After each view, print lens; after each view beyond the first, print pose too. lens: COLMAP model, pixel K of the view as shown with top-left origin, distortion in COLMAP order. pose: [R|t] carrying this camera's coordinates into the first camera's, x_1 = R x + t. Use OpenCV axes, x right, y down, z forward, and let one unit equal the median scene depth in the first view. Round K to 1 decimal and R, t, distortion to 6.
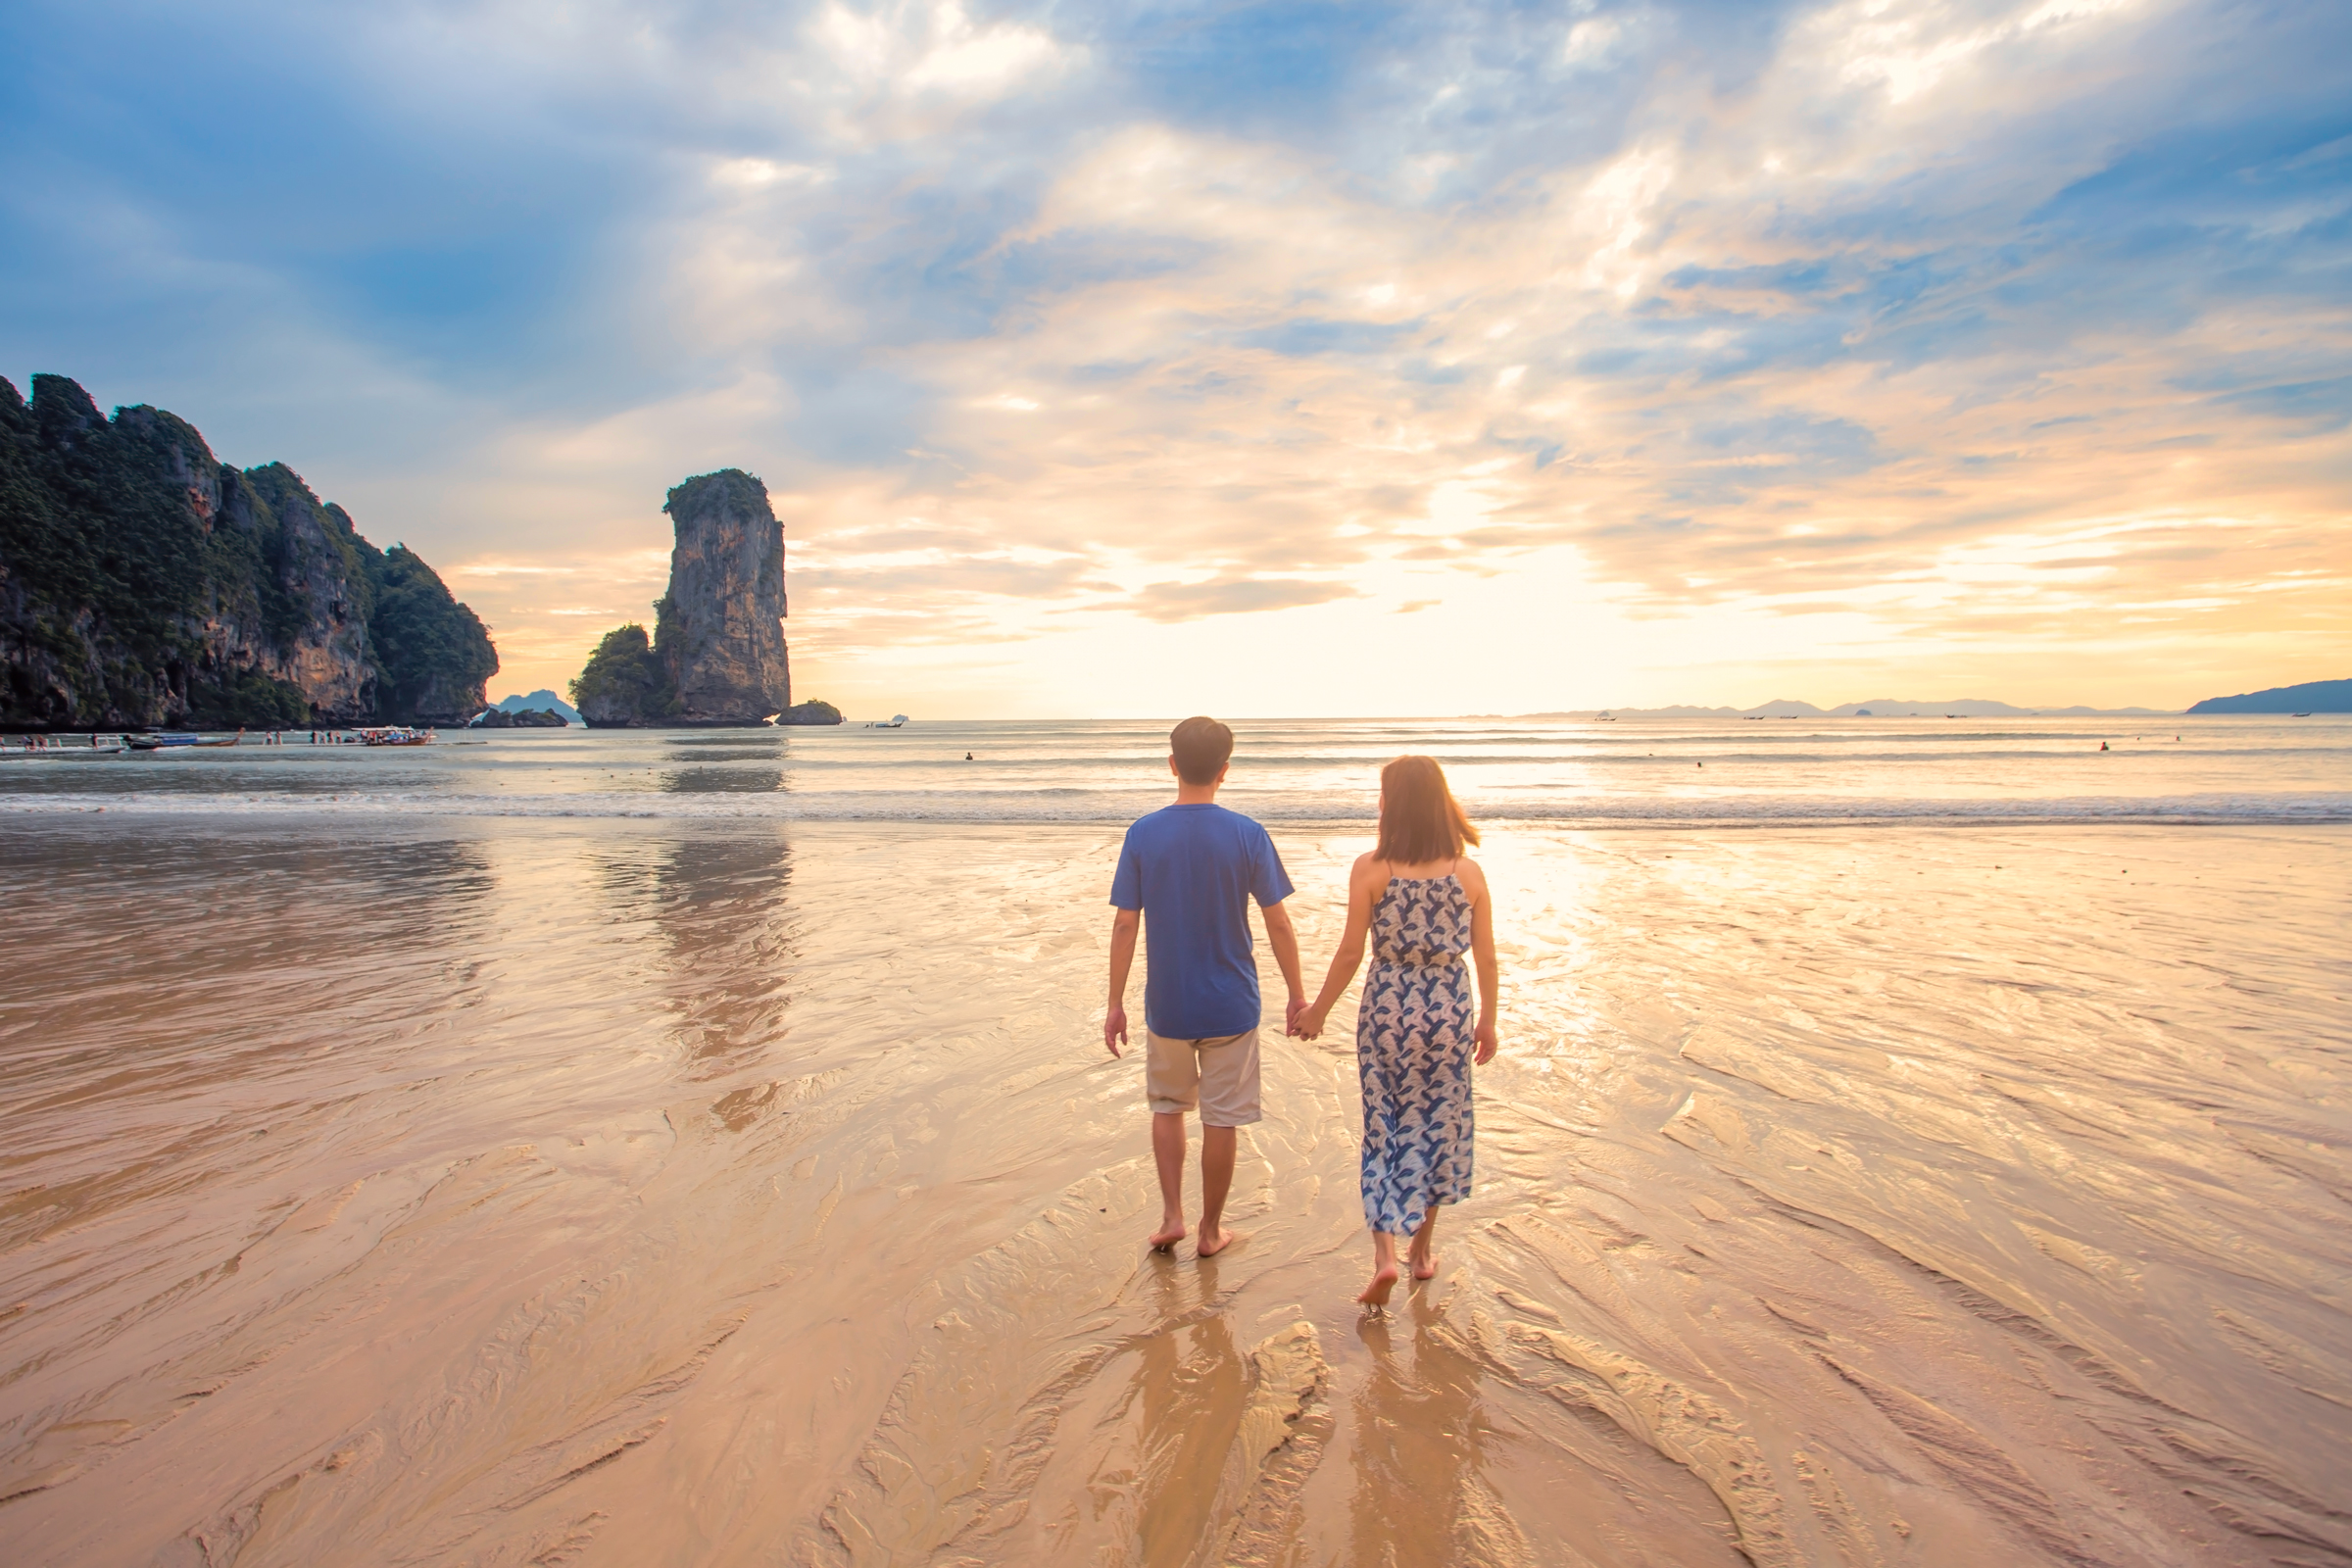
lens RADIAL K [[1135.1, 0, 1068.7], [0, 1135.1, 768.6], [0, 0, 1]] dist [0.000985, 0.005508]
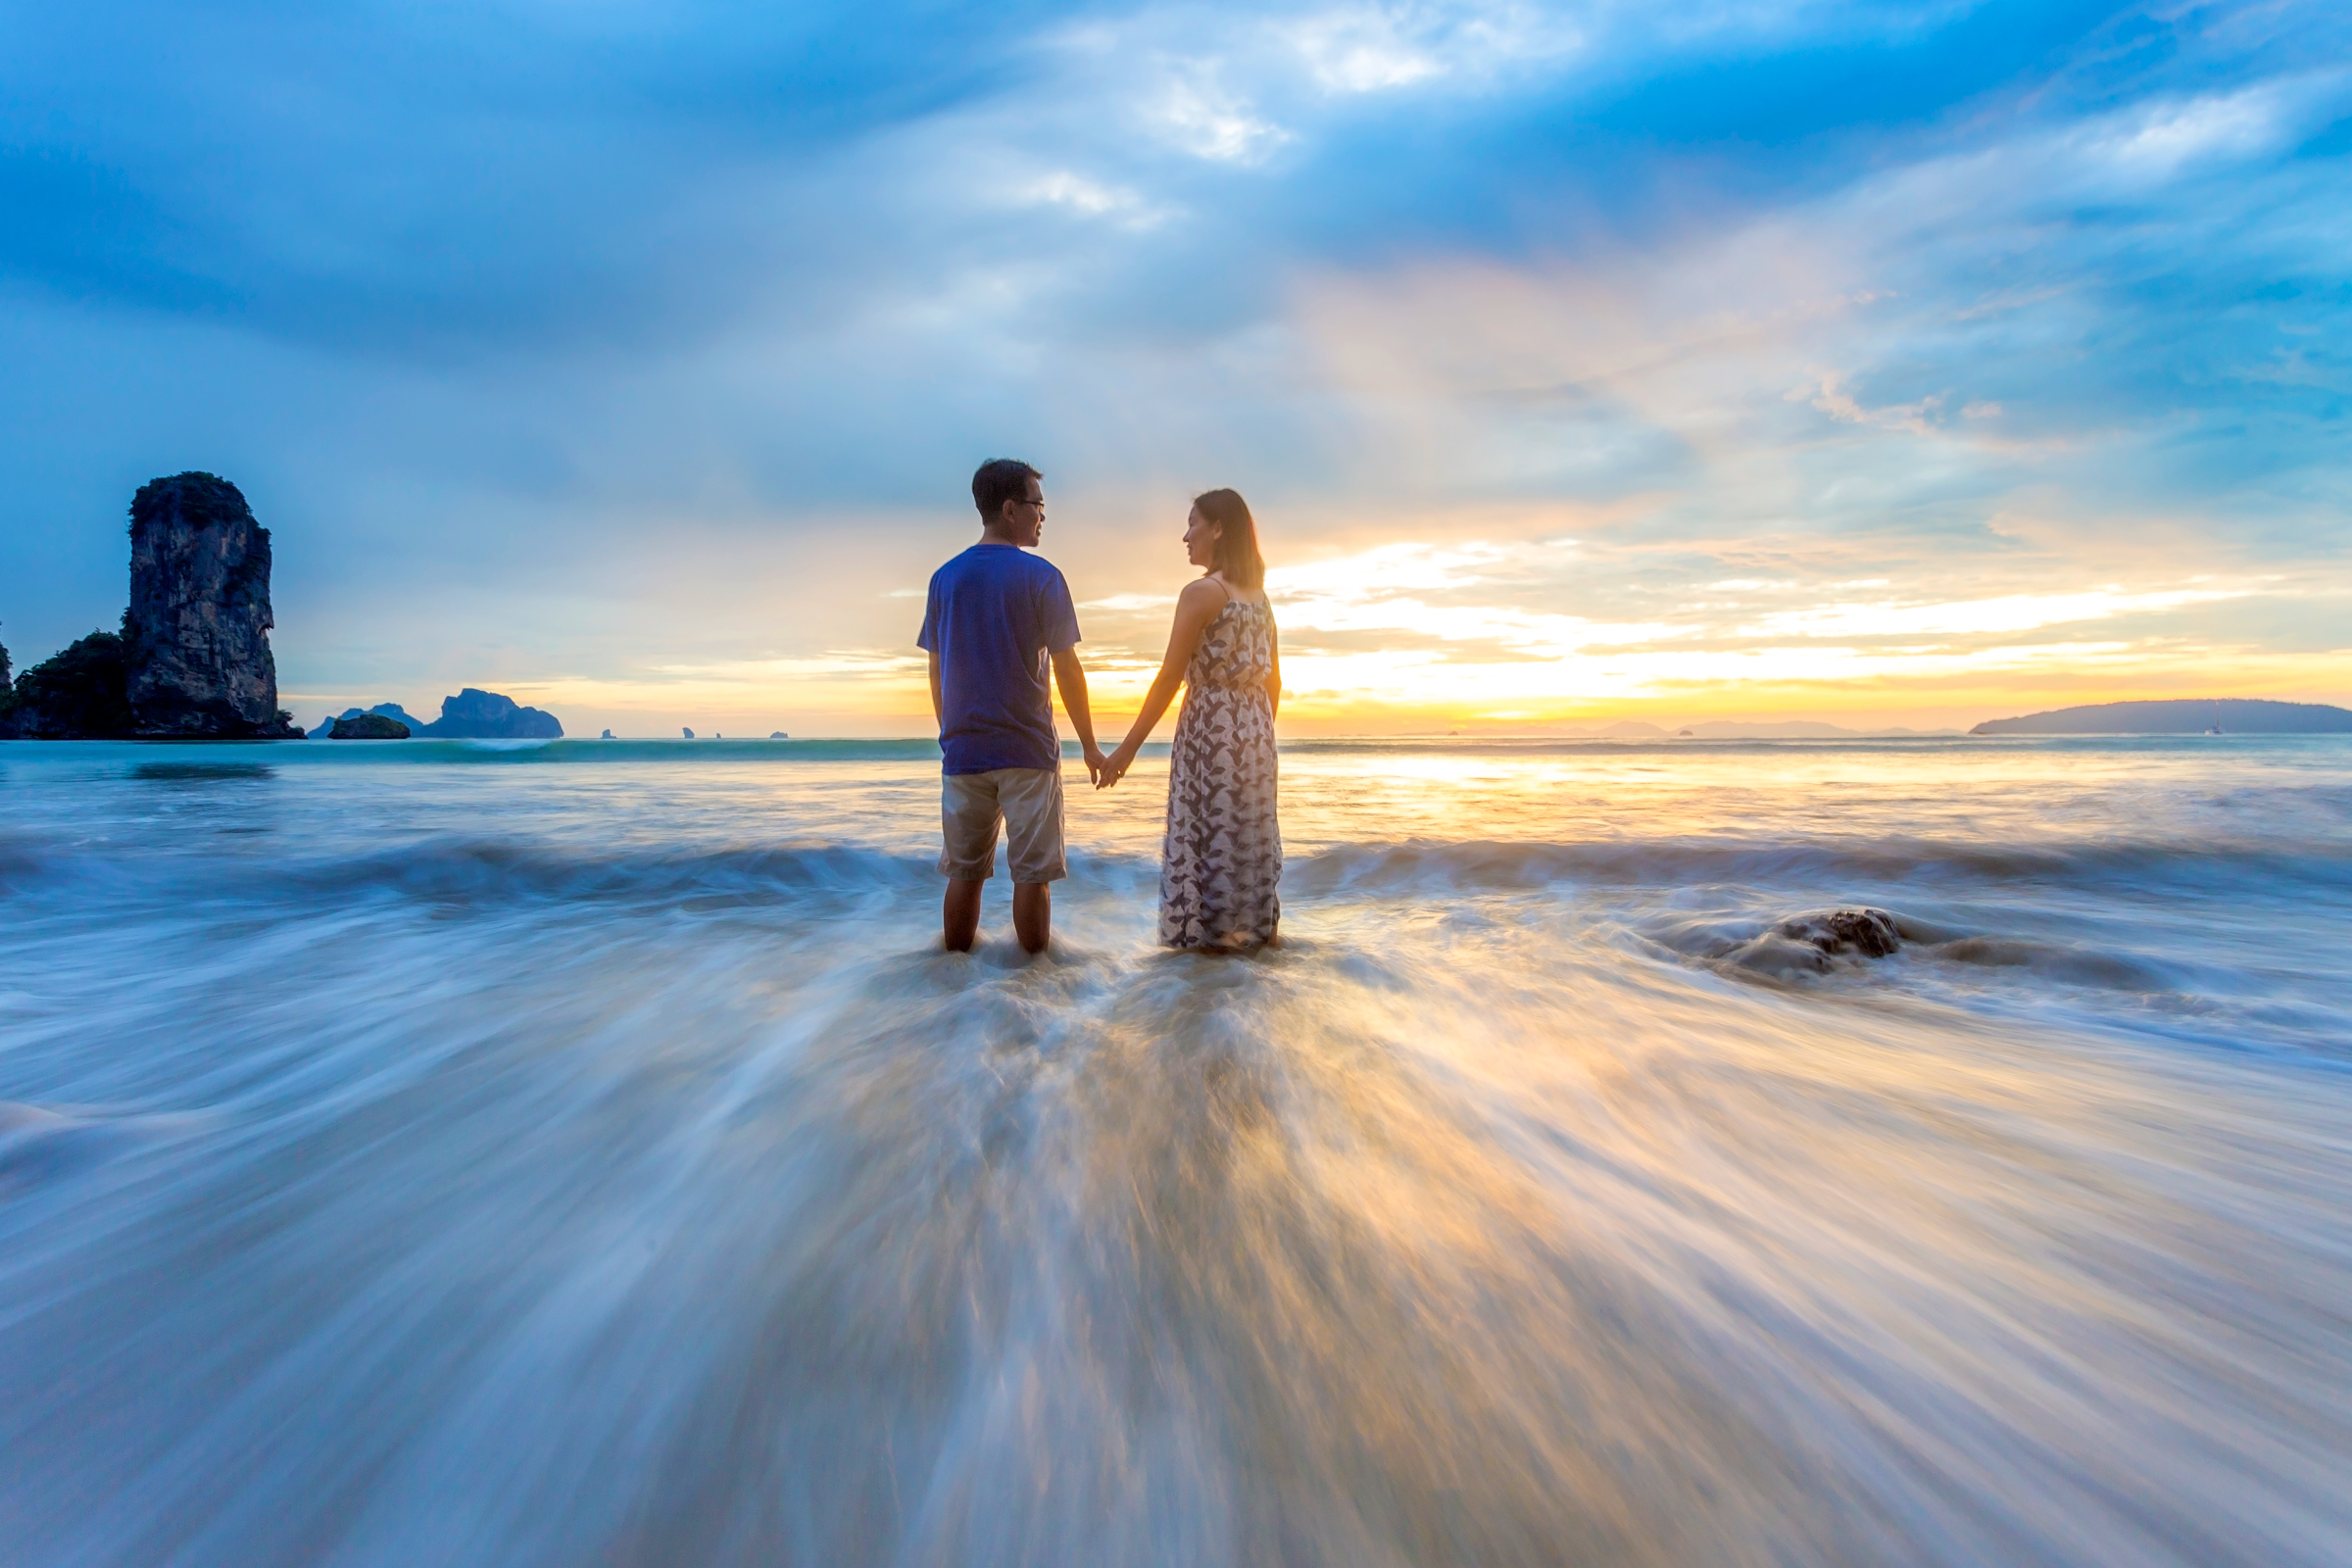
lens RADIAL K [[1135.1, 0, 1171.0], [0, 1135.1, 784.9], [0, 0, 1]] dist [0.000985, 0.005508]
pose [[0.991024, 0.001416, 0.133679, 0.396669], [-0.000690, 0.999985, -0.005475, 0.005296], [-0.133685, 0.005334, 0.991010, -0.063930]]
